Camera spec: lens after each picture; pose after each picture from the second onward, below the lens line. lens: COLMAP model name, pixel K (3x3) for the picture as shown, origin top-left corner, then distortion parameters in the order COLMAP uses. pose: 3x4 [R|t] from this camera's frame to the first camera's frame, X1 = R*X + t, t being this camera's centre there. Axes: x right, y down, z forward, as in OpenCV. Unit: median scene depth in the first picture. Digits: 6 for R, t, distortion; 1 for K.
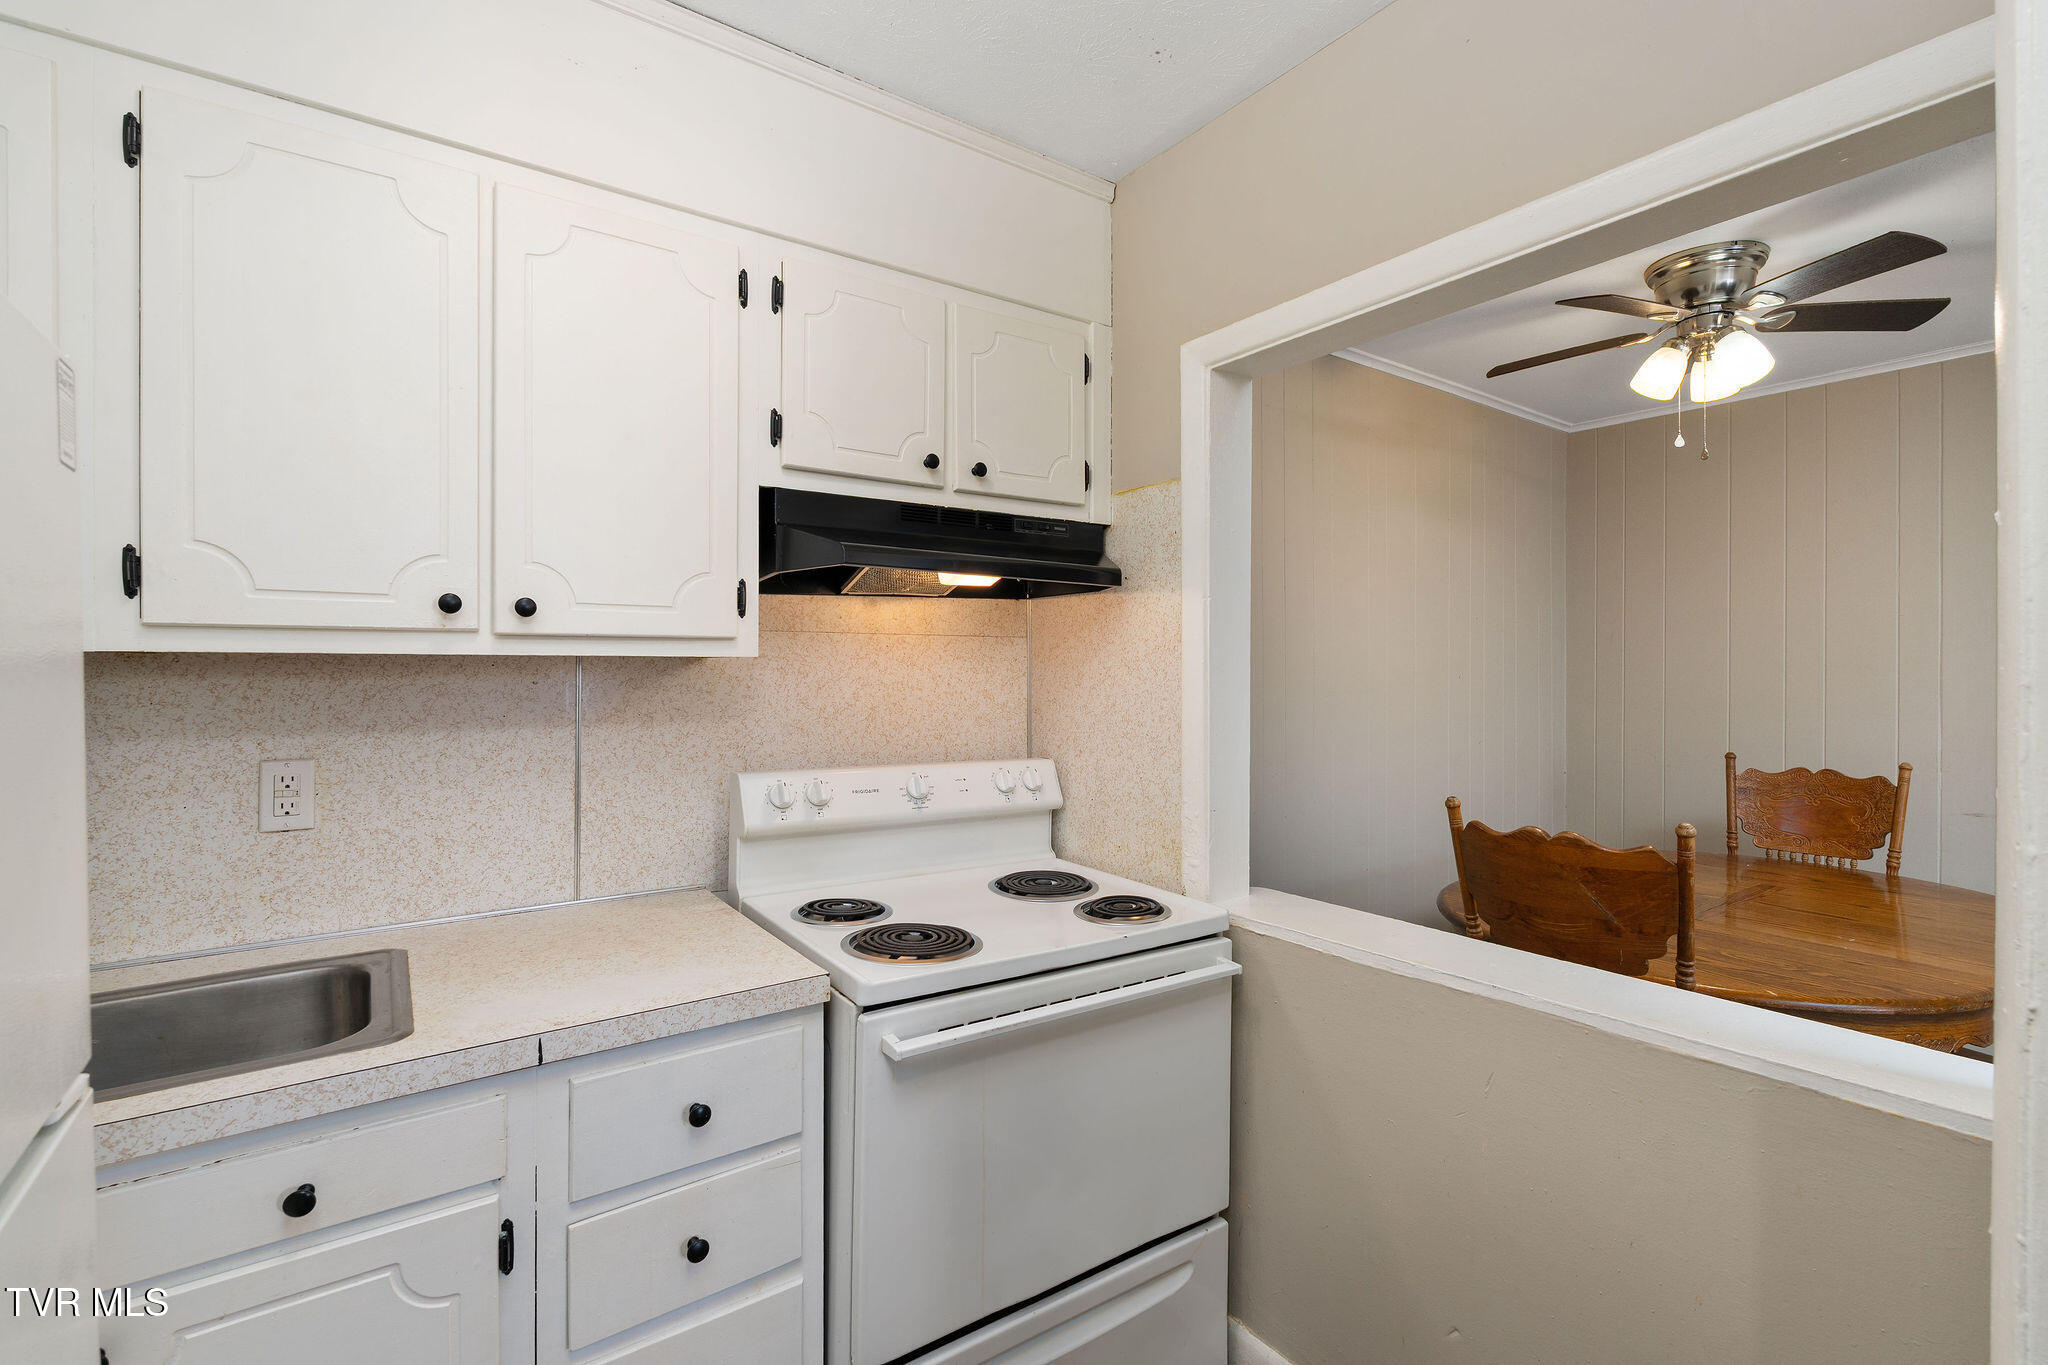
lens RADIAL K [[907.5, 0, 1024.4], [0, 907.5, 666.6], [0, 0, 1]] dist [0.000304, 0.000352]
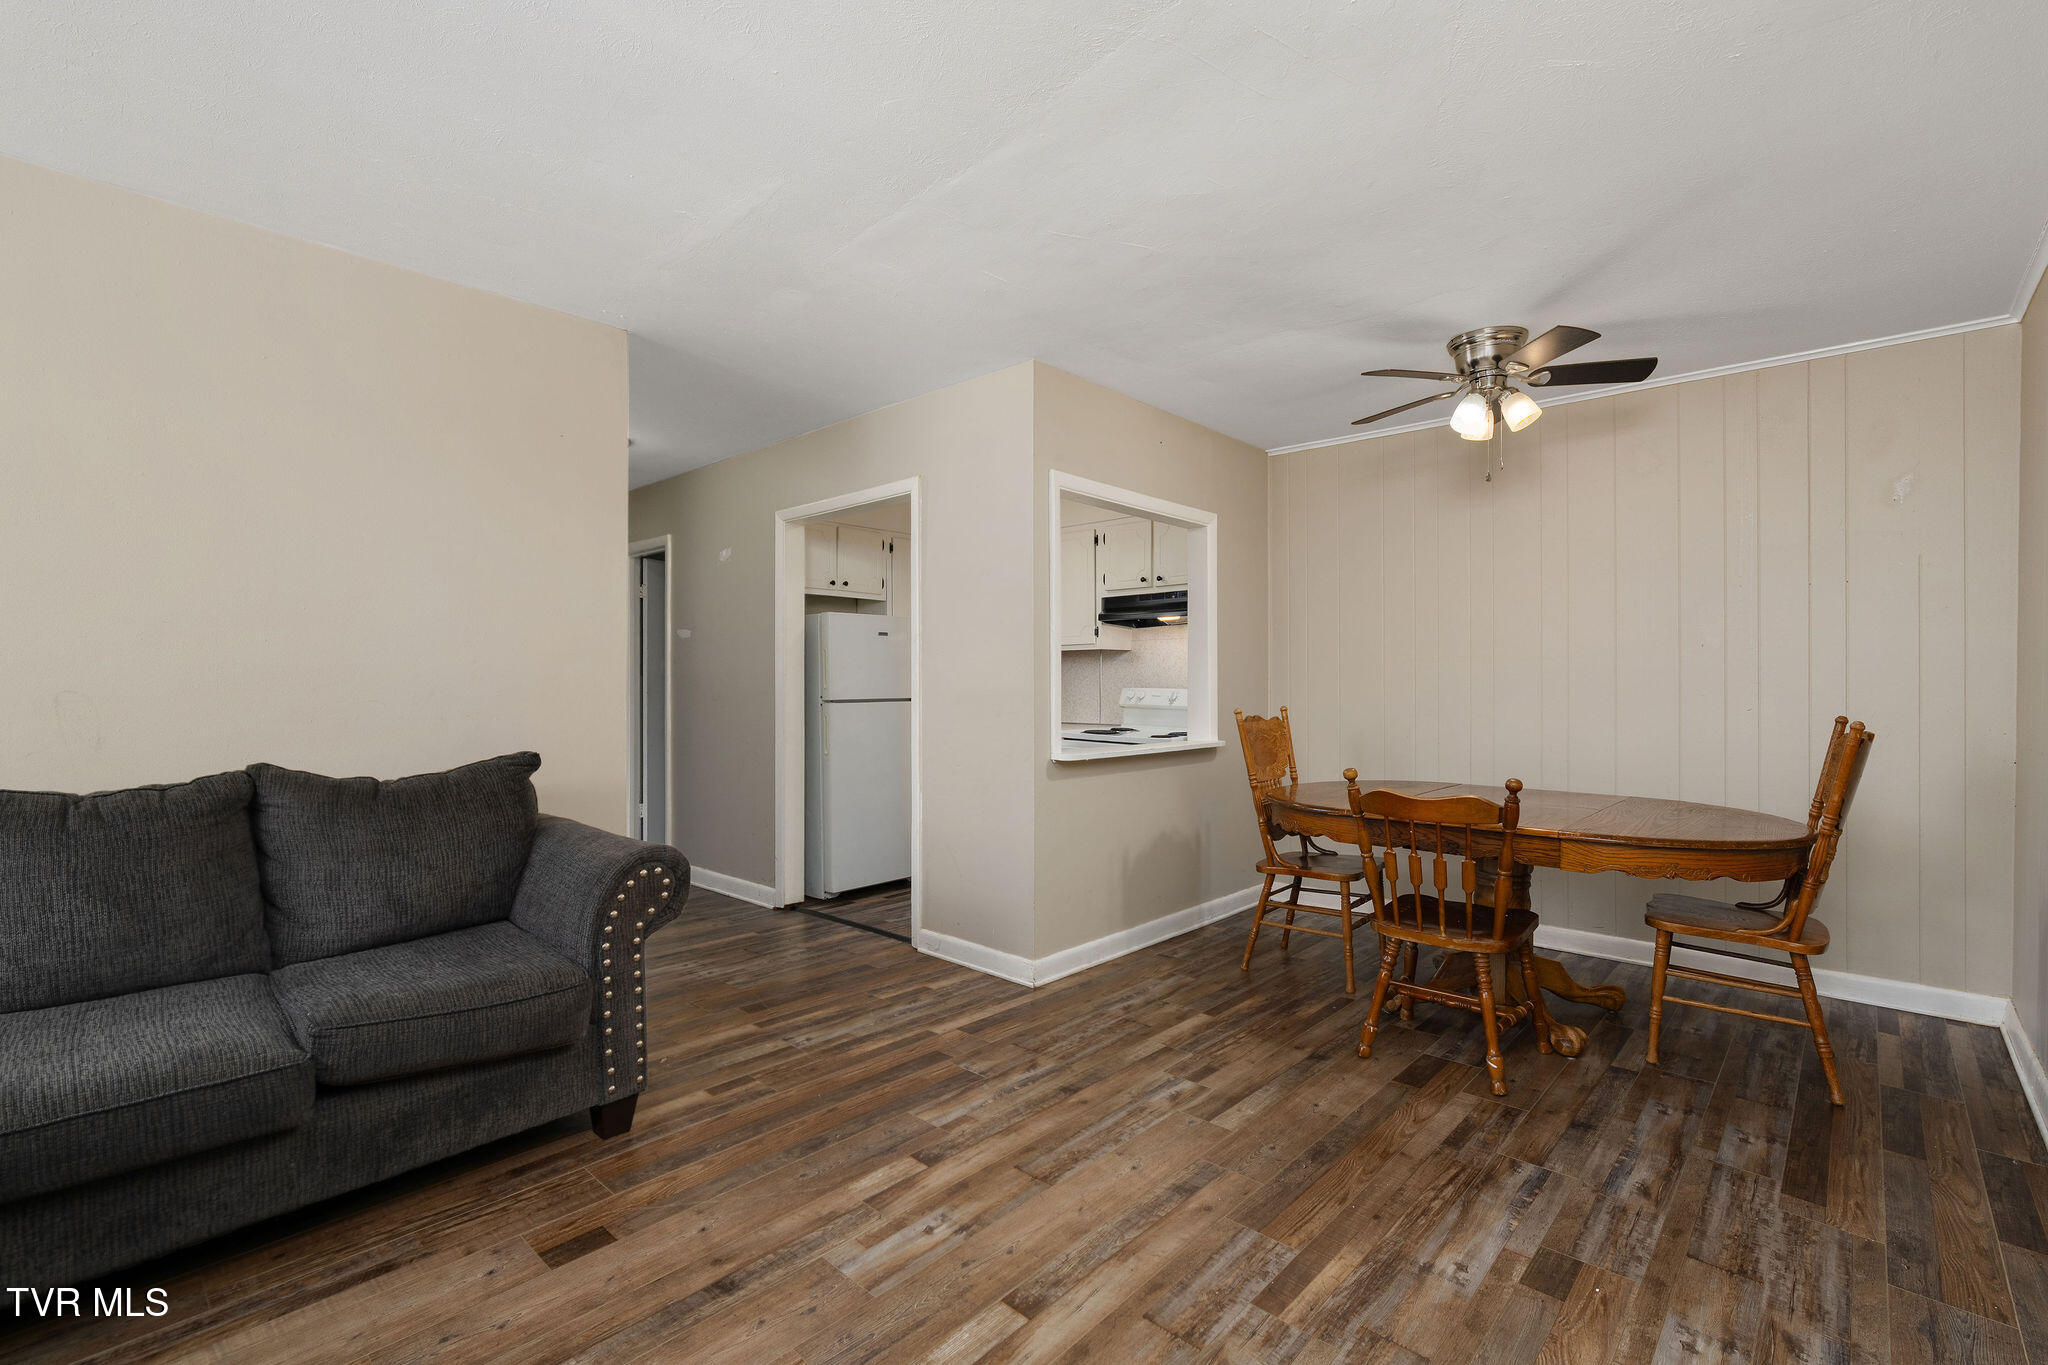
lens RADIAL K [[903.8, 0, 1029.3], [0, 903.8, 691.1], [0, 0, 1]] dist [-0.003532, -0.000128]
pose [[0.222080, 0.006353, -0.975008, 2.692123], [0.003193, 0.999969, 0.007243, 0.110555], [0.975023, -0.004722, 0.222053, 0.003768]]
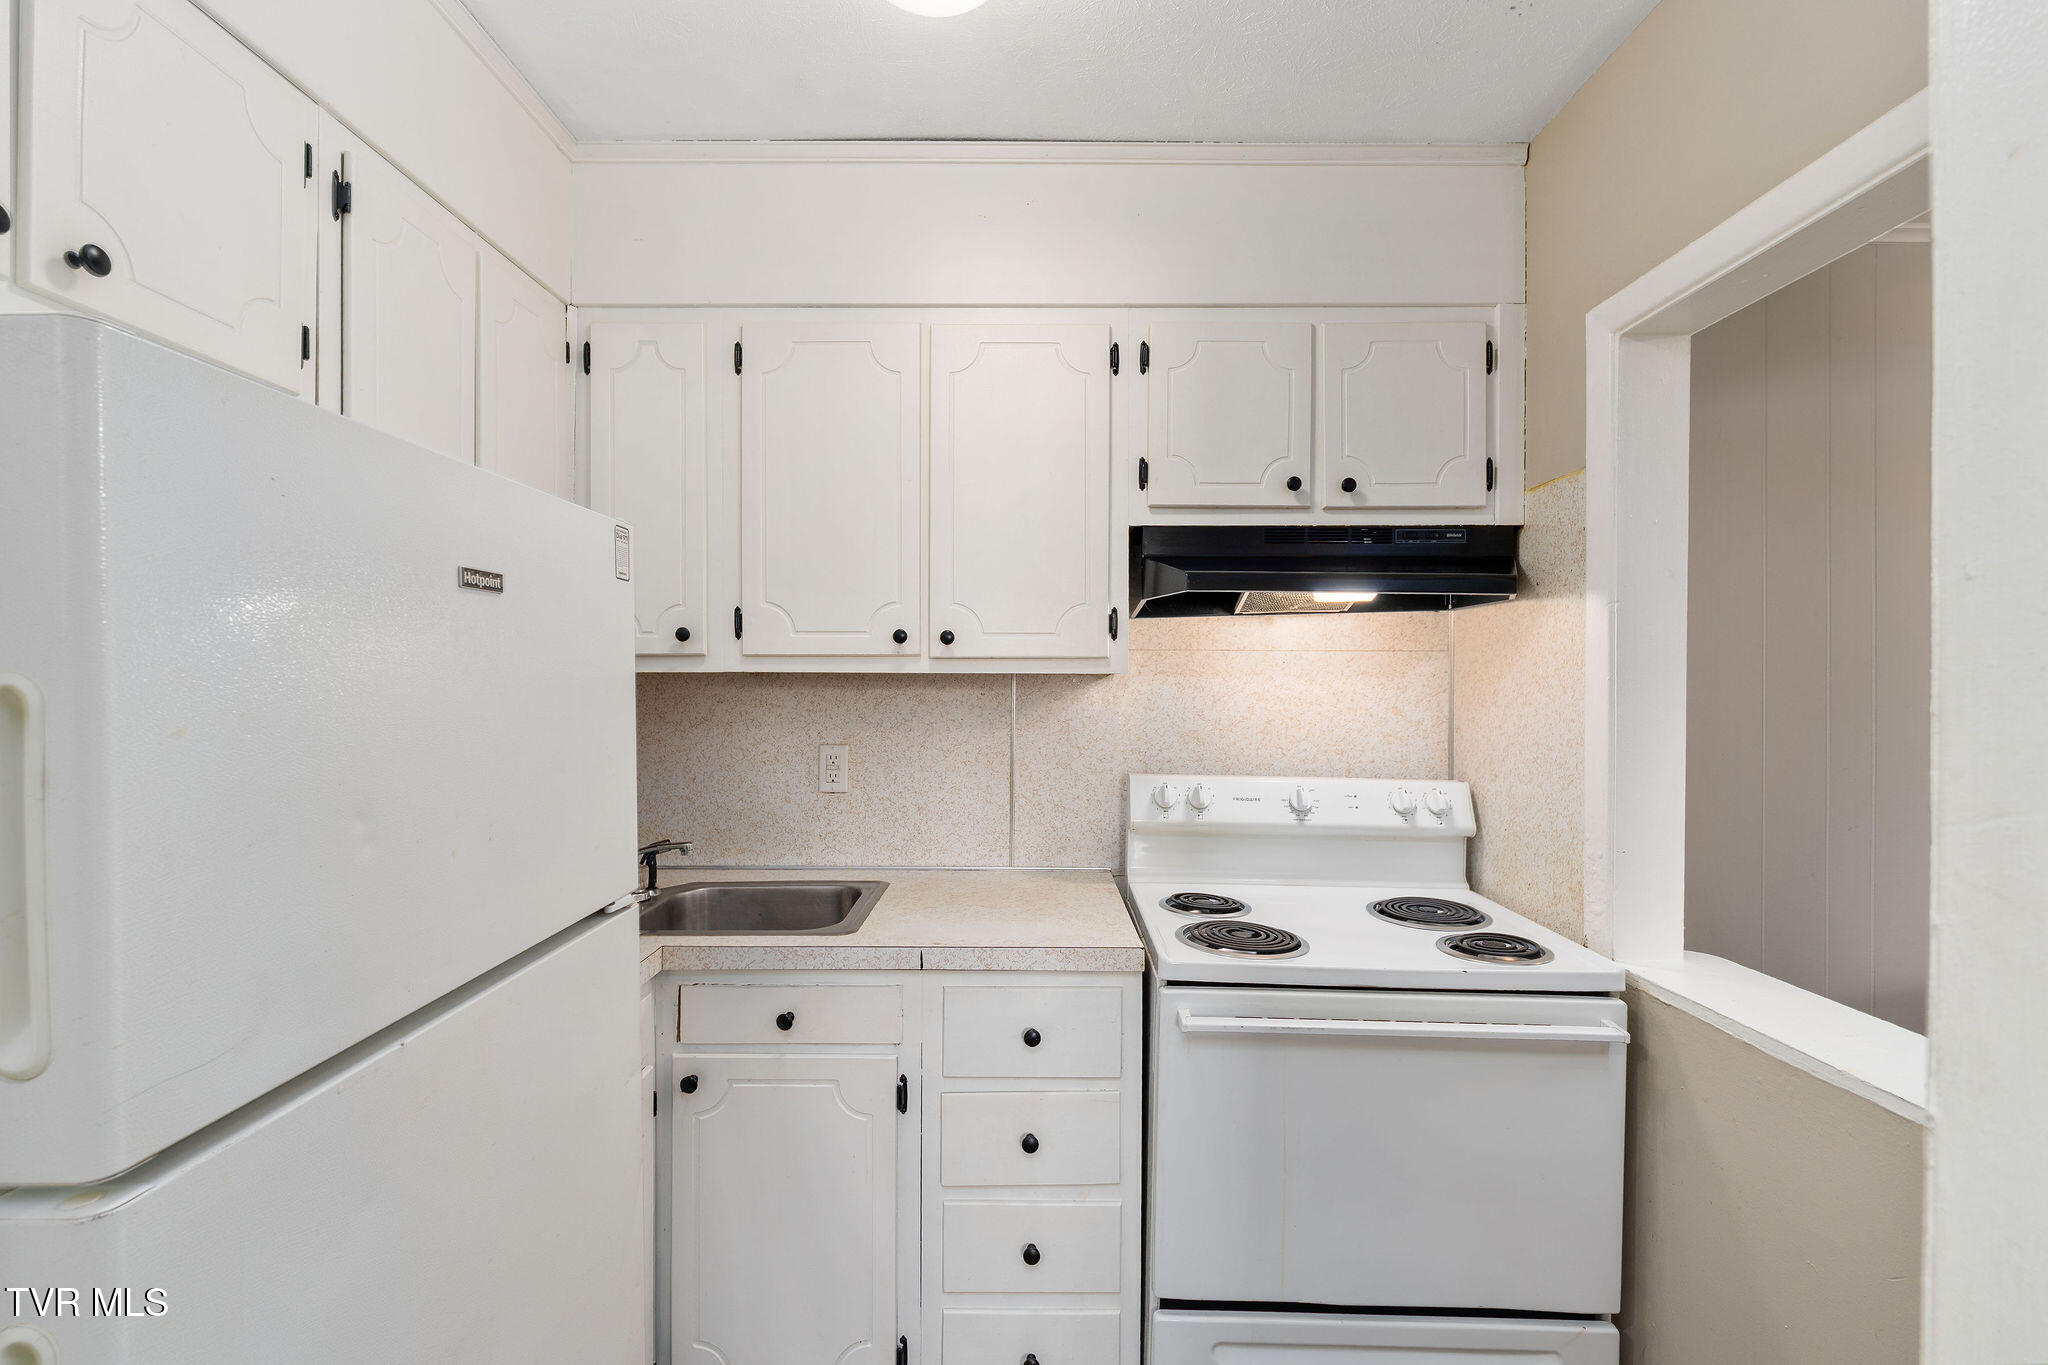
lens RADIAL K [[929.4, 0, 1024.0], [0, 929.4, 682.5], [0, 0, 1]] dist [0.000240, 0.000471]
pose [[0.814344, 0.002784, -0.580376, 0.268320], [-0.001678, 0.999996, 0.002442, -0.001843], [0.580380, -0.001015, 0.814345, -0.040960]]
